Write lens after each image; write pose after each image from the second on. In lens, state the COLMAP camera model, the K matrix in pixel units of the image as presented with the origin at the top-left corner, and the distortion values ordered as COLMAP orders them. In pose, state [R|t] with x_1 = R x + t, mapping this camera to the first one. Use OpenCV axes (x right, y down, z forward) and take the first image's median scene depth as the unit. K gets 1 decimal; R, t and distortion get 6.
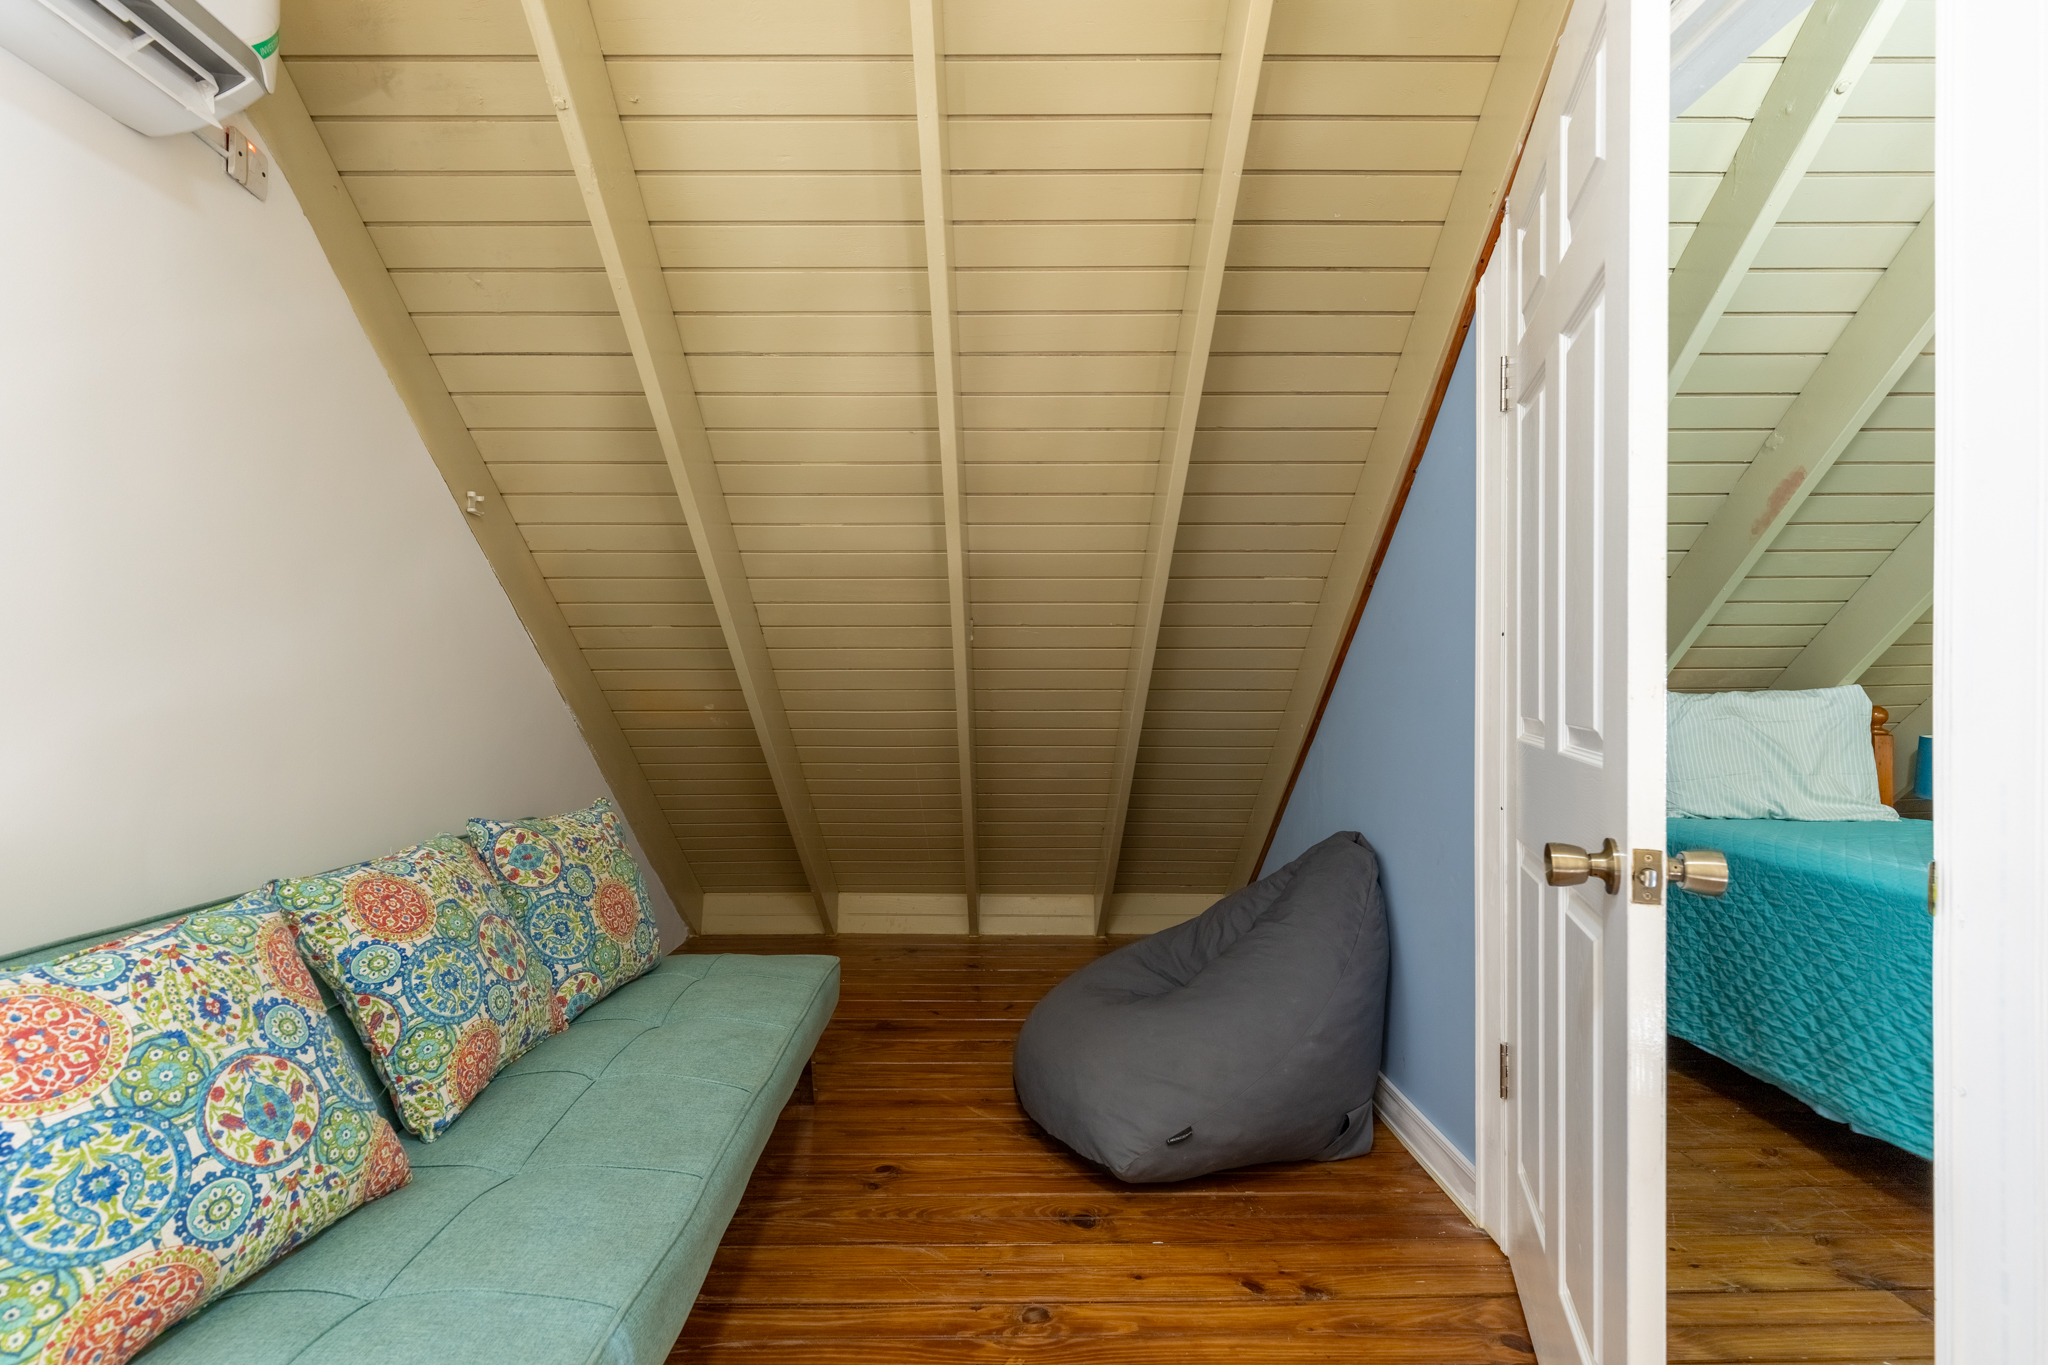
lens RADIAL K [[931.5, 0, 1020.2], [0, 931.5, 686.5], [0, 0, 1]] dist [0.003725, -0.000485]
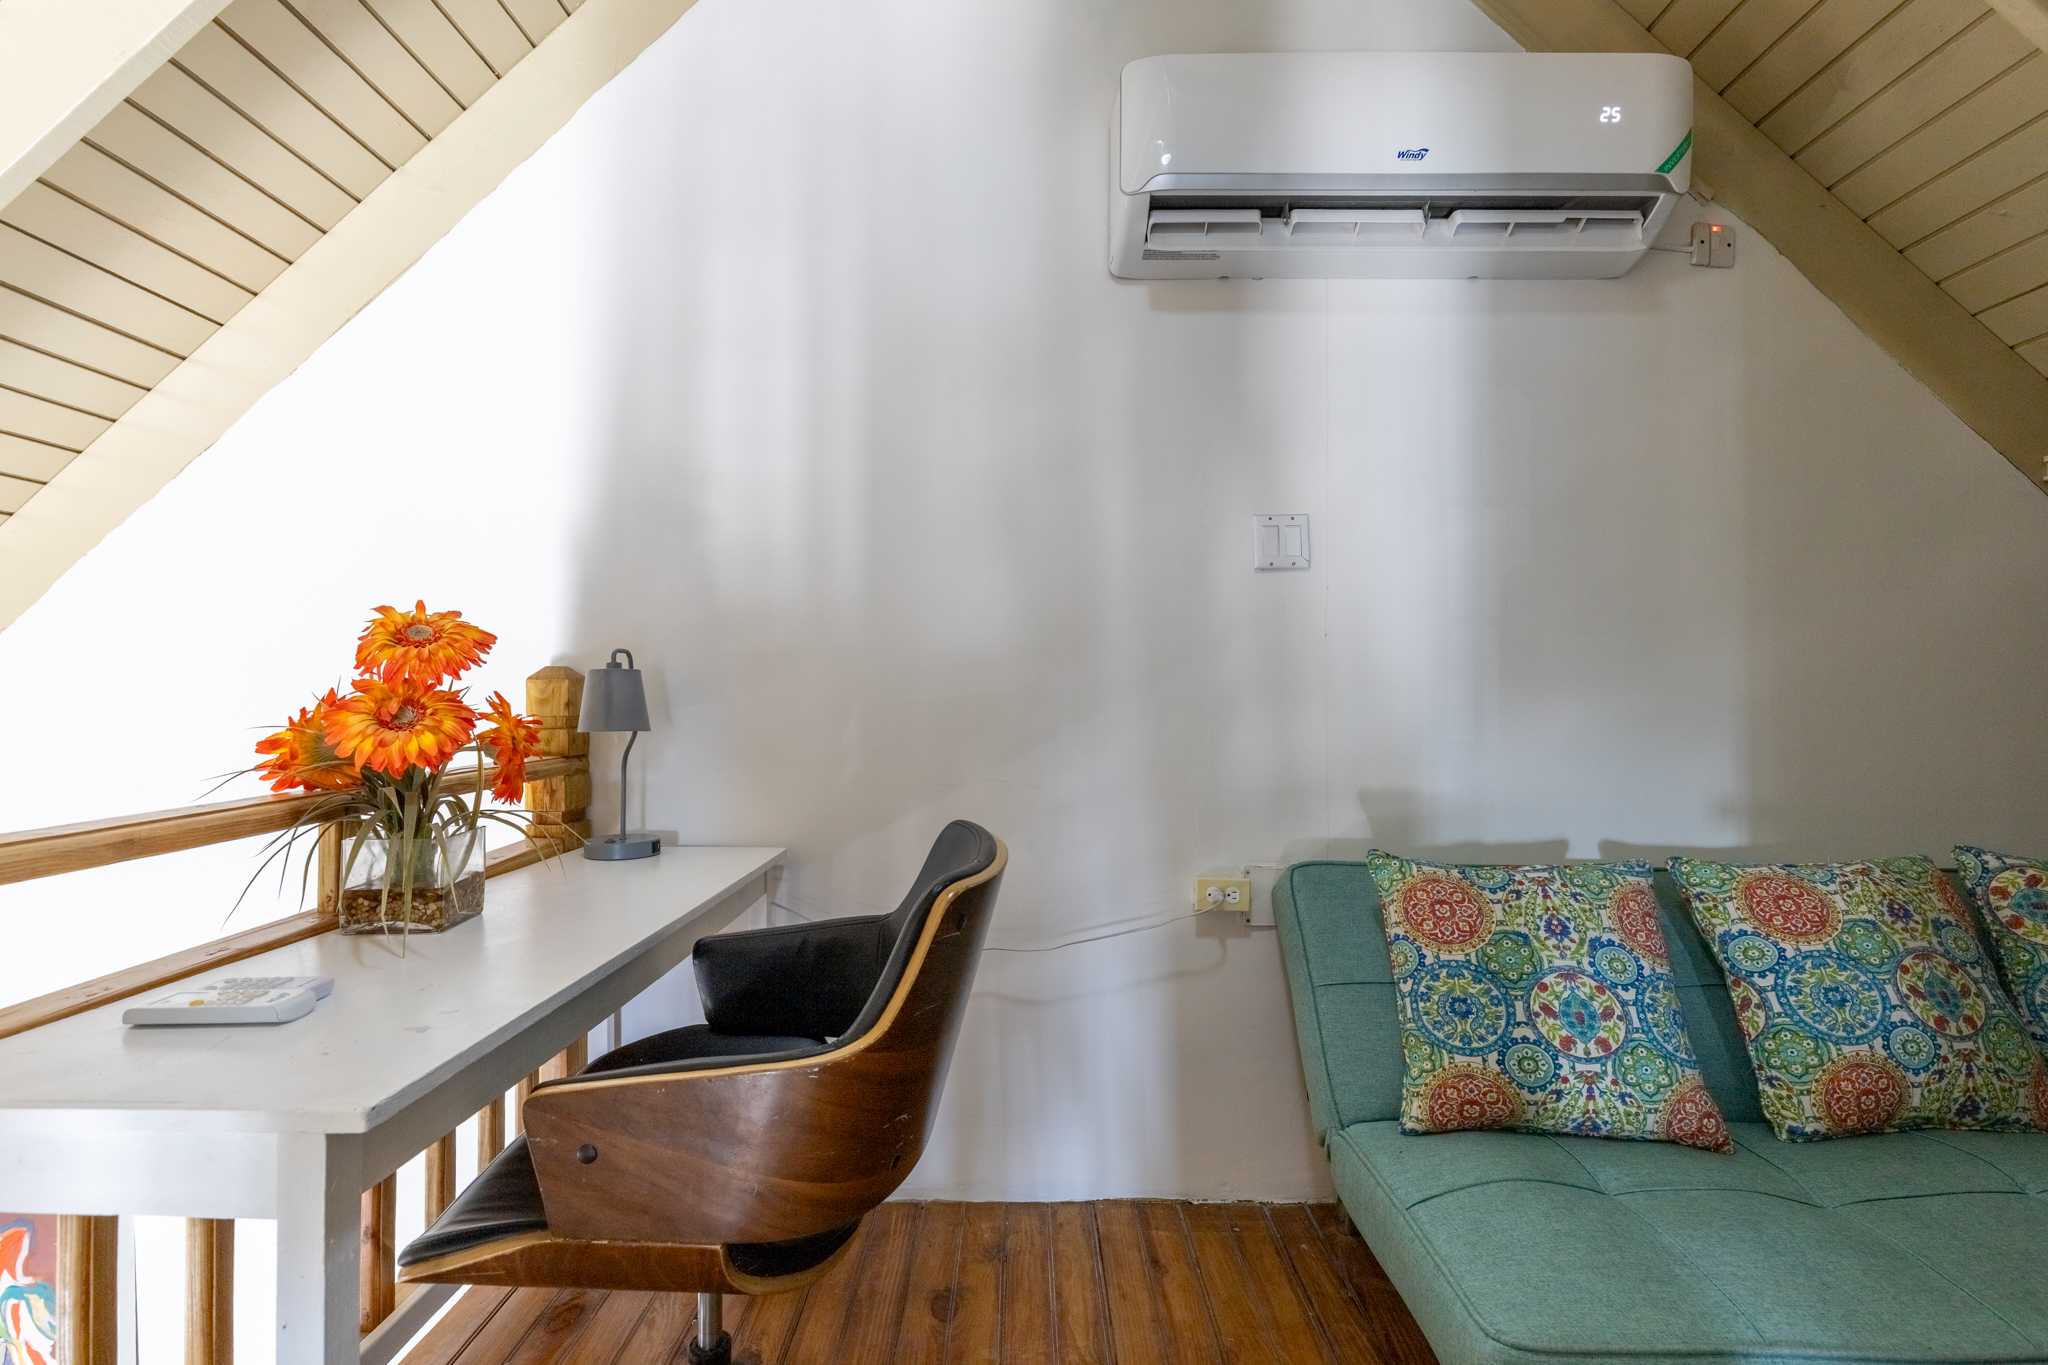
lens RADIAL K [[931.5, 0, 1016.9], [0, 931.5, 694.6], [0, 0, 1]] dist [0.003725, -0.000485]
pose [[-0.033463, -0.001664, -0.999439, 0.491235], [0.000999, 0.999998, -0.001698, 0.001836], [0.999439, -0.001055, -0.033461, 0.233919]]
